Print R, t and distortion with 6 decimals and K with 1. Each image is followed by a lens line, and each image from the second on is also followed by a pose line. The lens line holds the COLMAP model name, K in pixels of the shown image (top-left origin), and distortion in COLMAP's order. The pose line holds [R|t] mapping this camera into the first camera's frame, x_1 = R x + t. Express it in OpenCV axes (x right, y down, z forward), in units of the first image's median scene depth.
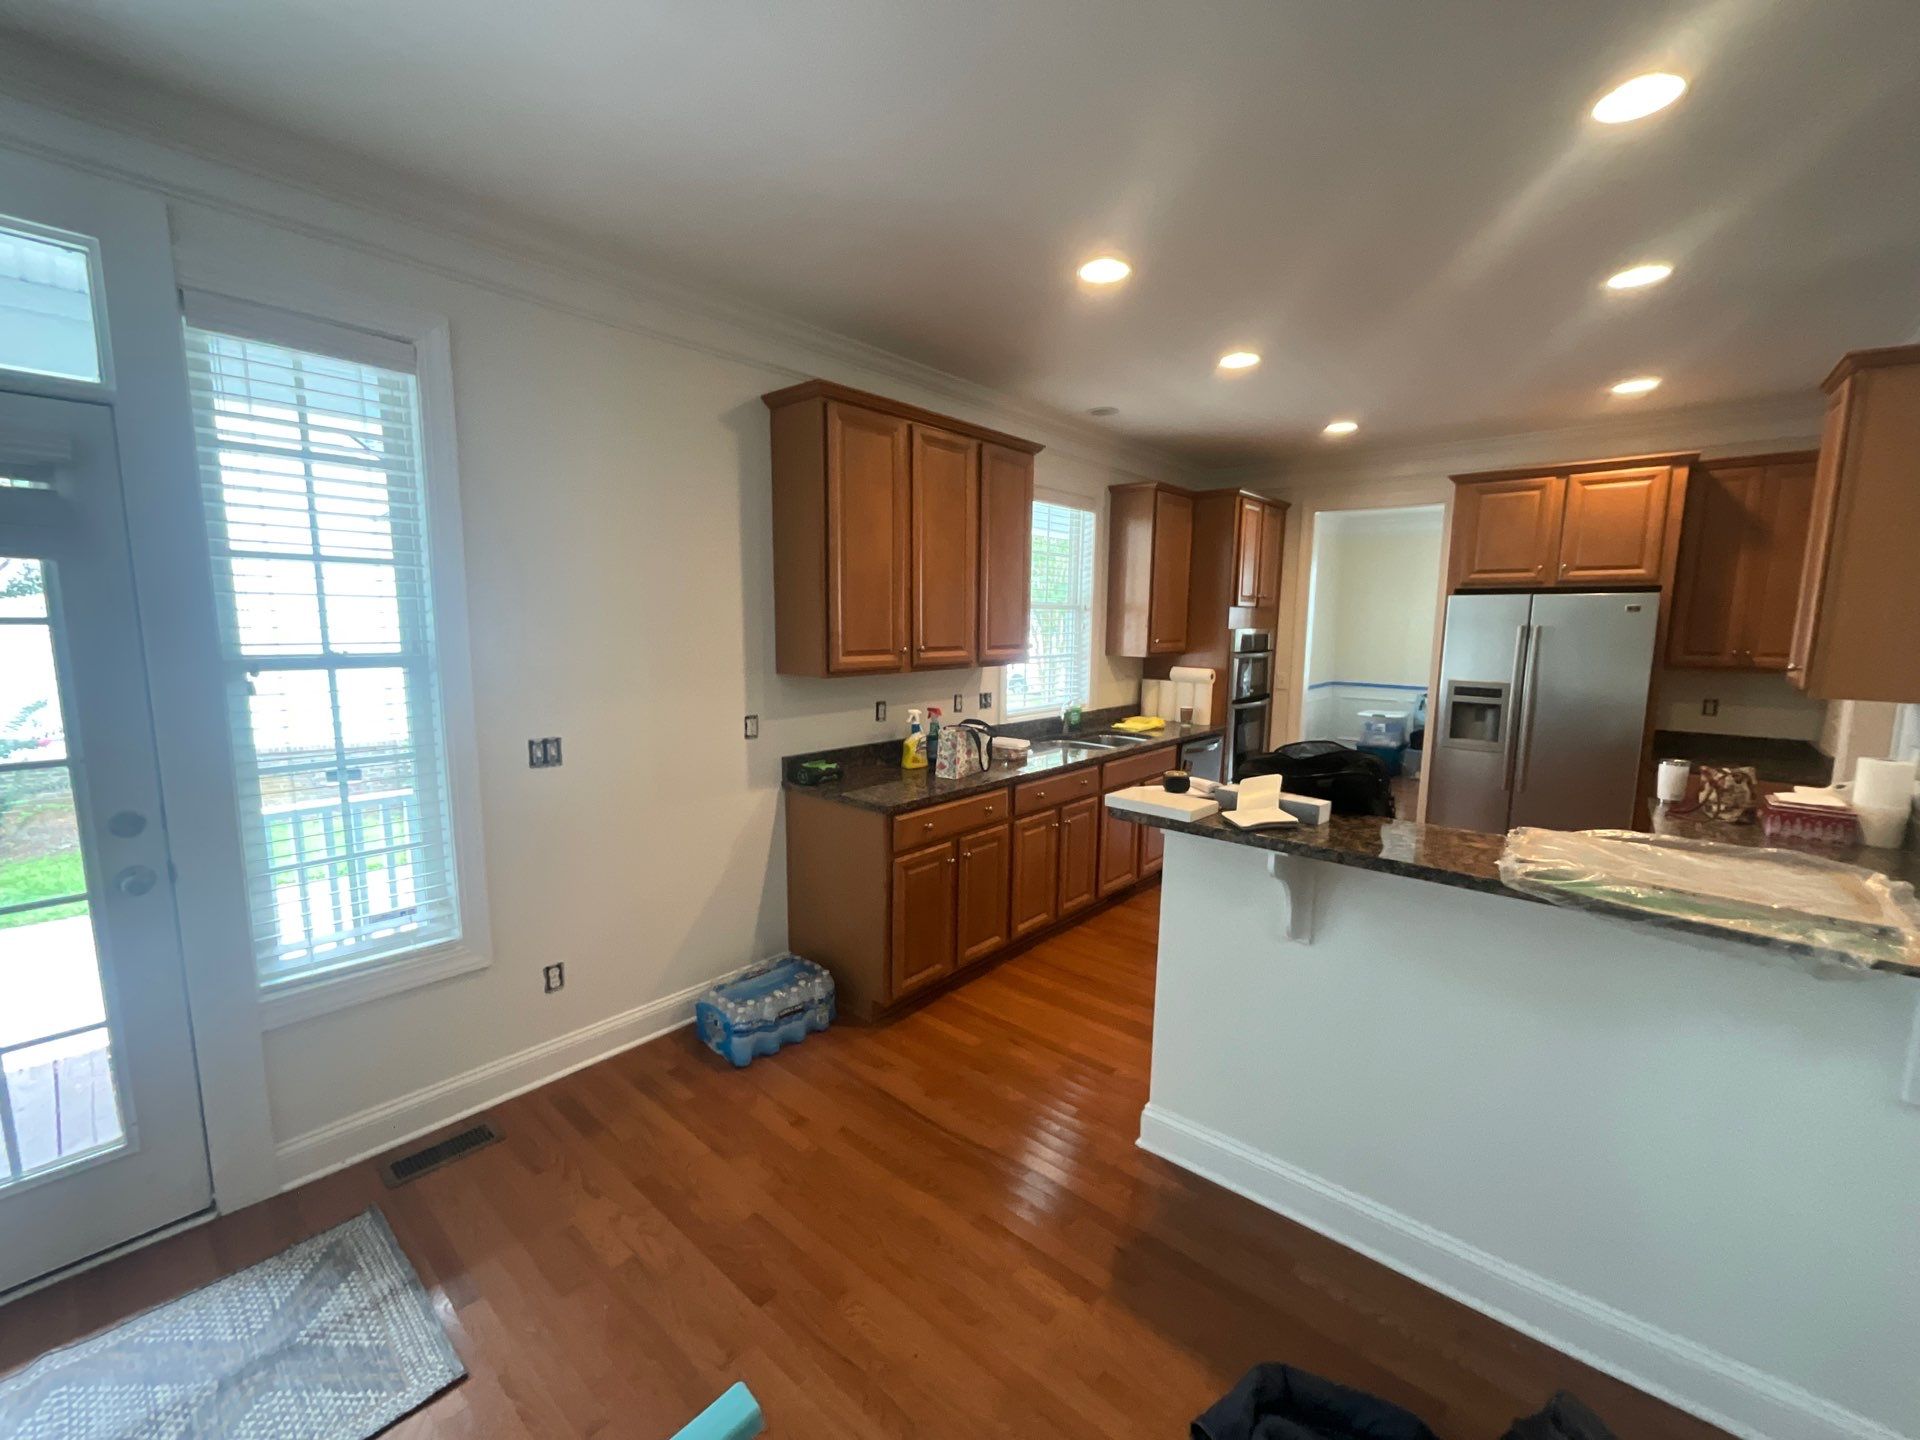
lens RADIAL K [[767.9, 0, 953.8], [0, 767.9, 722.8], [0, 0, 1]] dist [-0.001362, -0.000960]
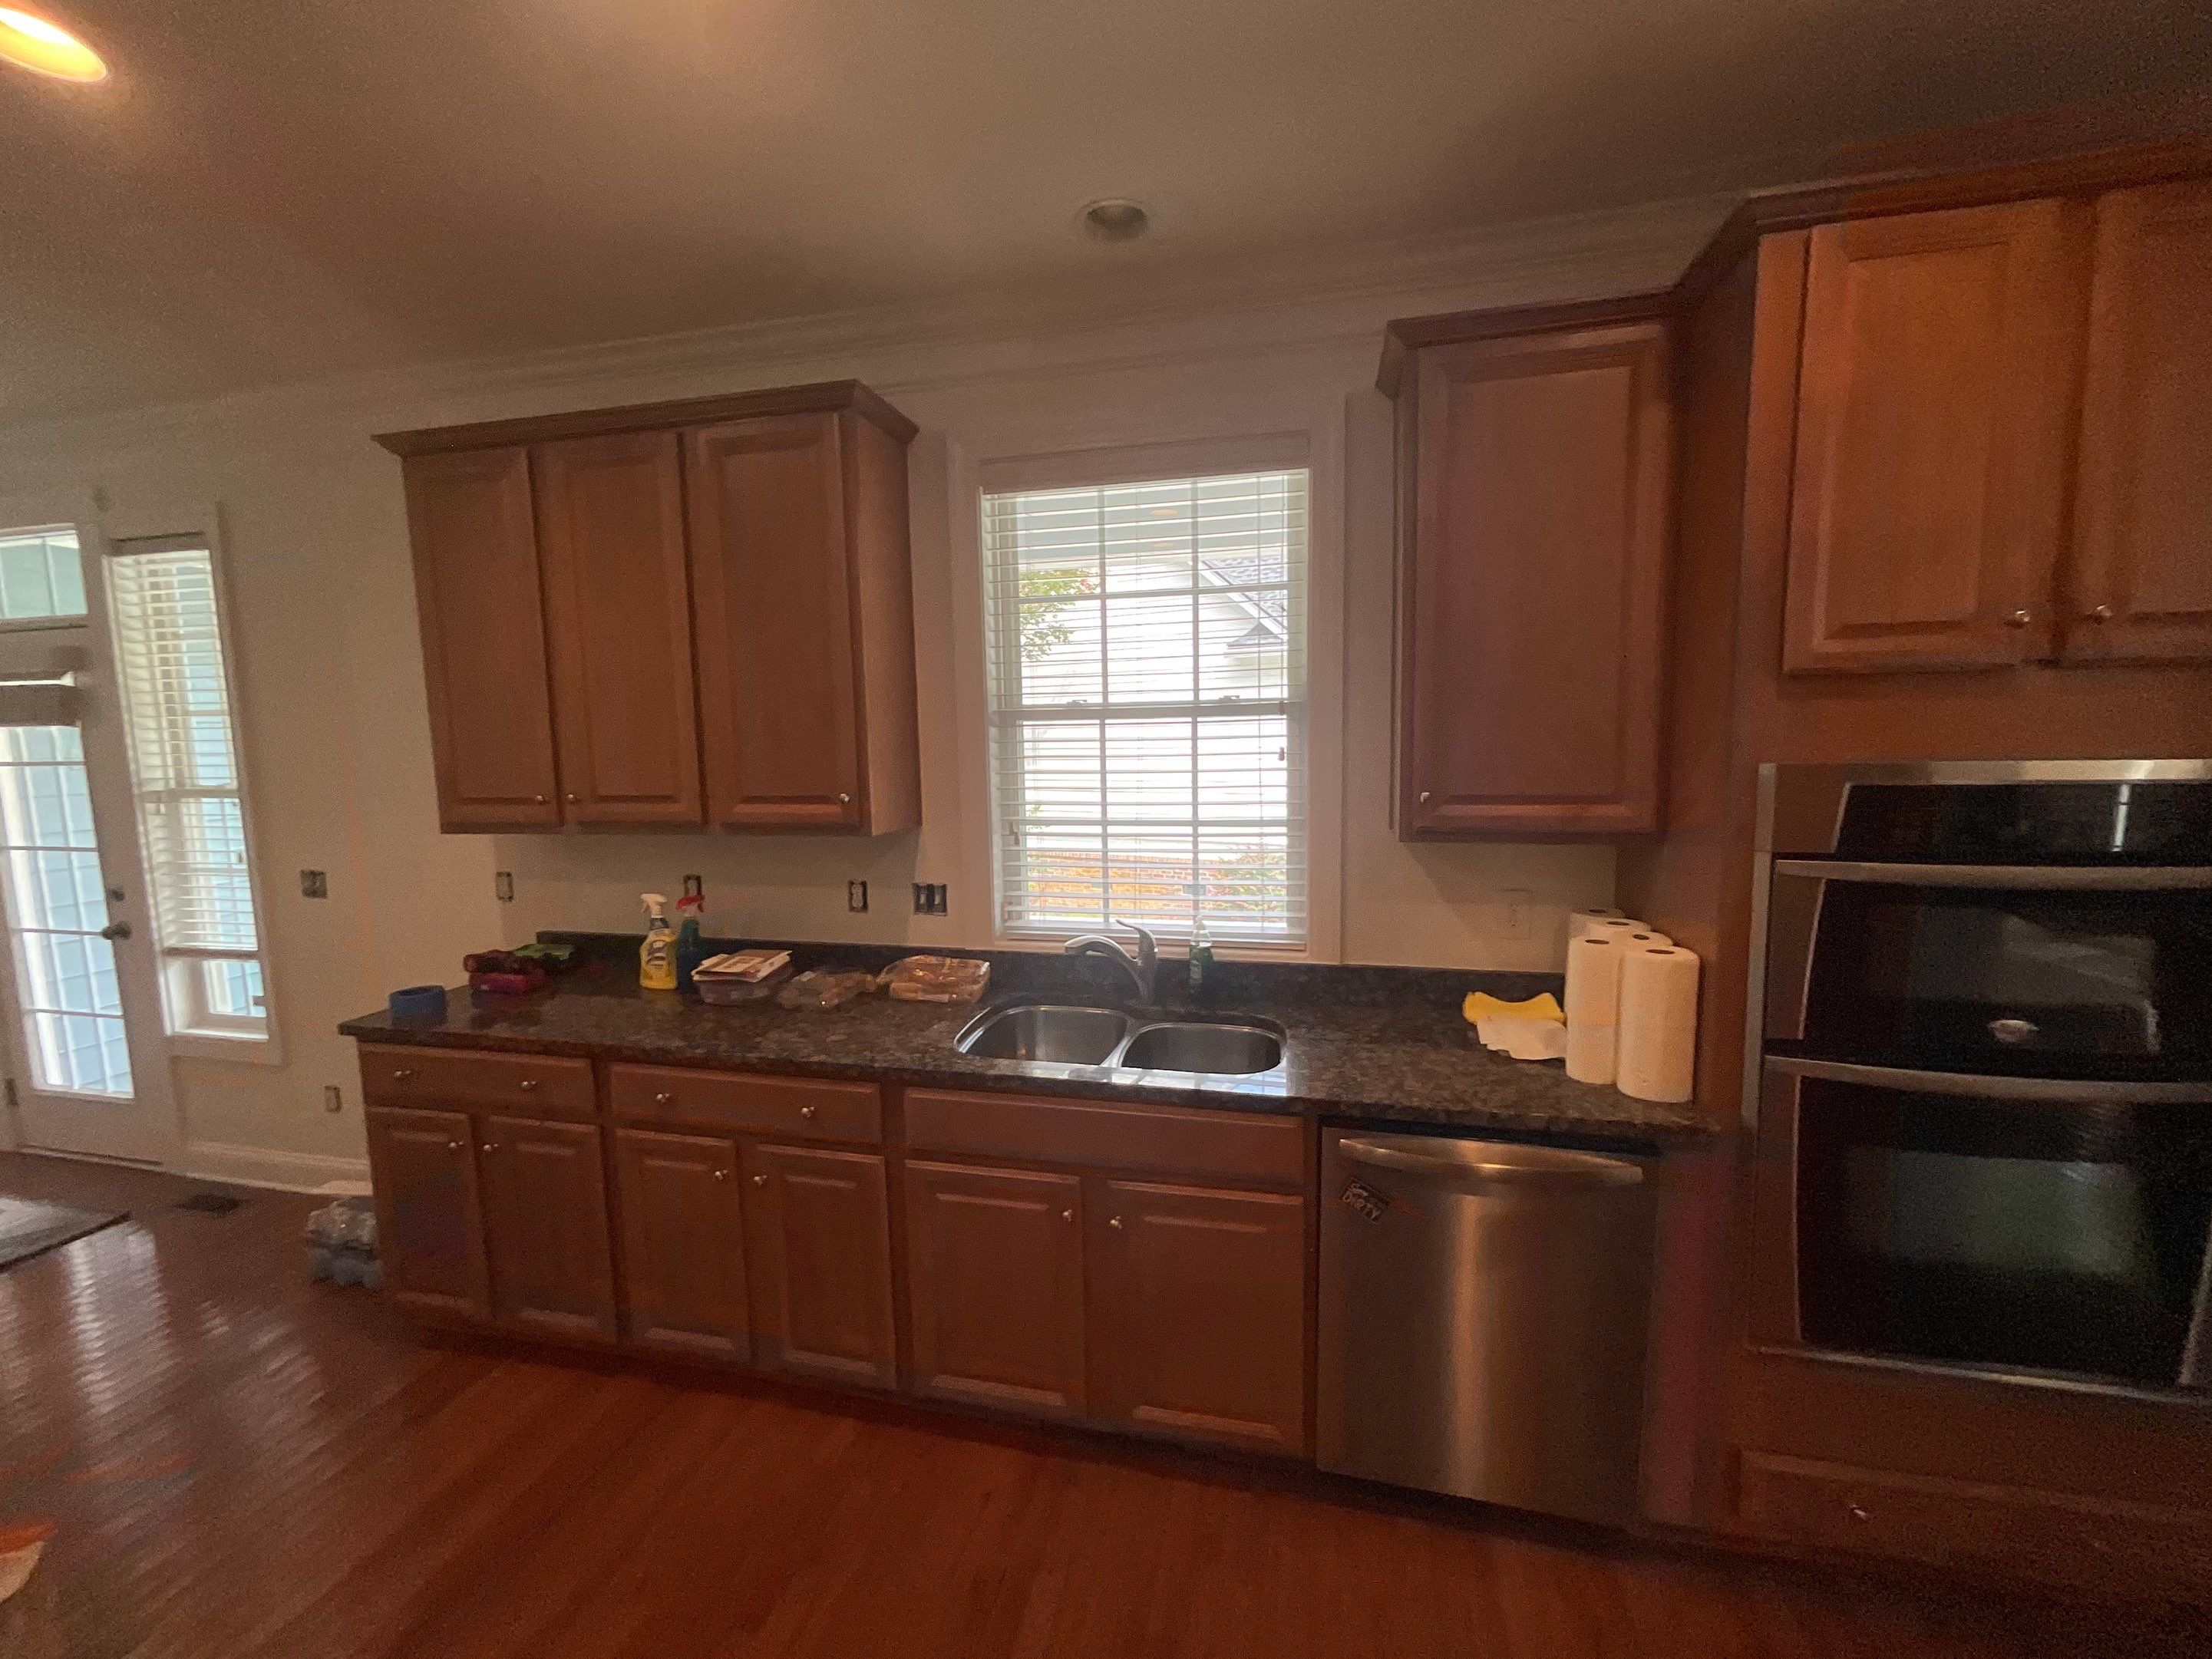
lens RADIAL K [[988.5, 0, 1102.2], [0, 988.5, 849.5], [0, 0, 1]] dist [0.004817, 0.000387]
pose [[0.407985, 0.077299, -0.909711, 0.676462], [-0.095385, 0.994565, 0.041731, -0.099309], [0.907992, 0.069747, 0.413141, 0.848148]]
